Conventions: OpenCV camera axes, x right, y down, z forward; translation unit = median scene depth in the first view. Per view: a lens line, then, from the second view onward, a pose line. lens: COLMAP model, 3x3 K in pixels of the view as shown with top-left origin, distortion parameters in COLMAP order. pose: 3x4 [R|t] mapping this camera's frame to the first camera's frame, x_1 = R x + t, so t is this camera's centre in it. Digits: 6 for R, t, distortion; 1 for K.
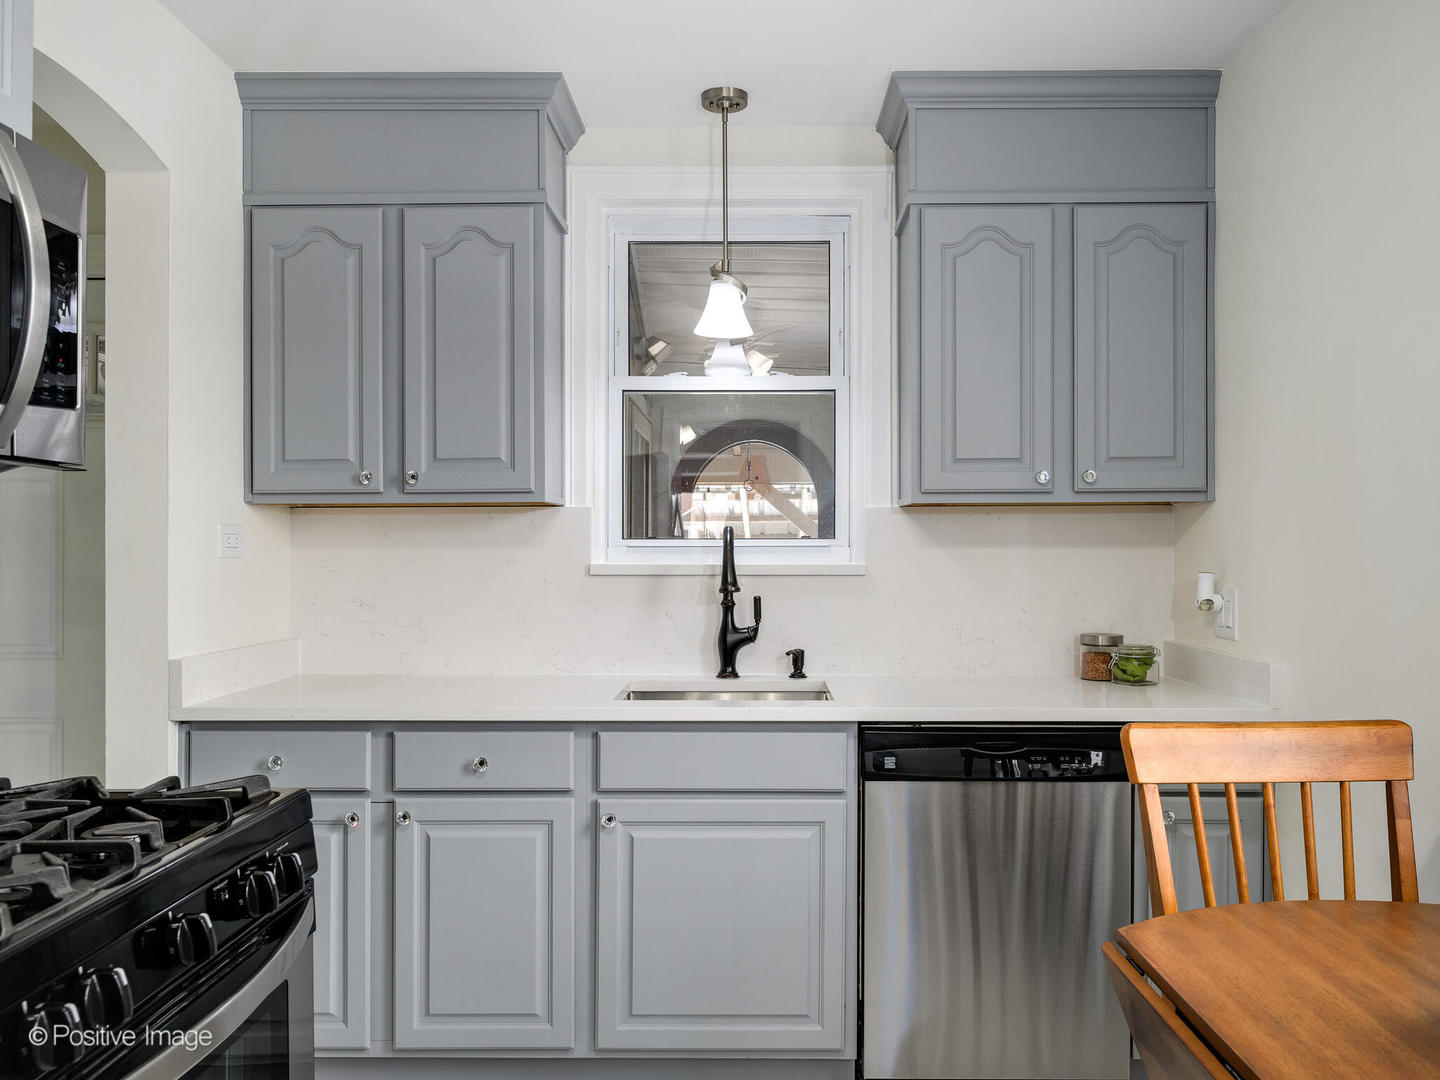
lens RADIAL K [[1238.7, 0, 720.0], [0, 1238.7, 540.0], [0, 0, 1]] dist [-0.004843, -0.001801]
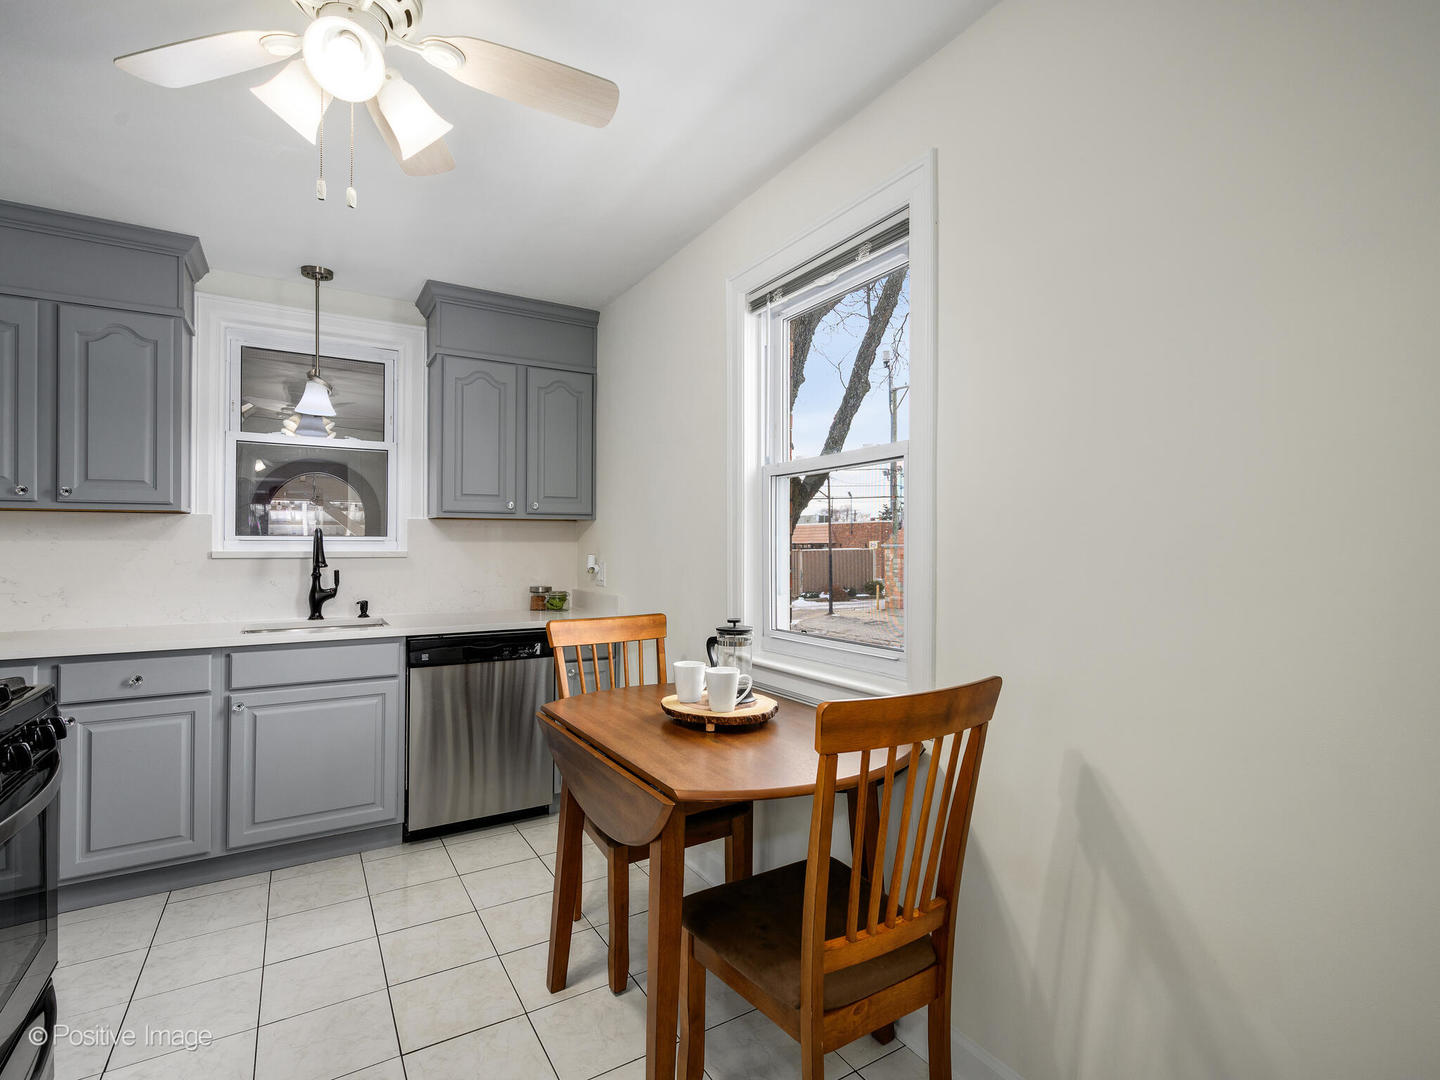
lens RADIAL K [[728.0, 0, 758.2], [0, 728.0, 541.6], [0, 0, 1]] dist [-0.001235, -0.000369]
pose [[0.834051, 0.004941, 0.551665, -0.041387], [-0.006656, 0.999977, 0.001107, 0.002015], [-0.551647, -0.004595, 0.834065, -0.154889]]
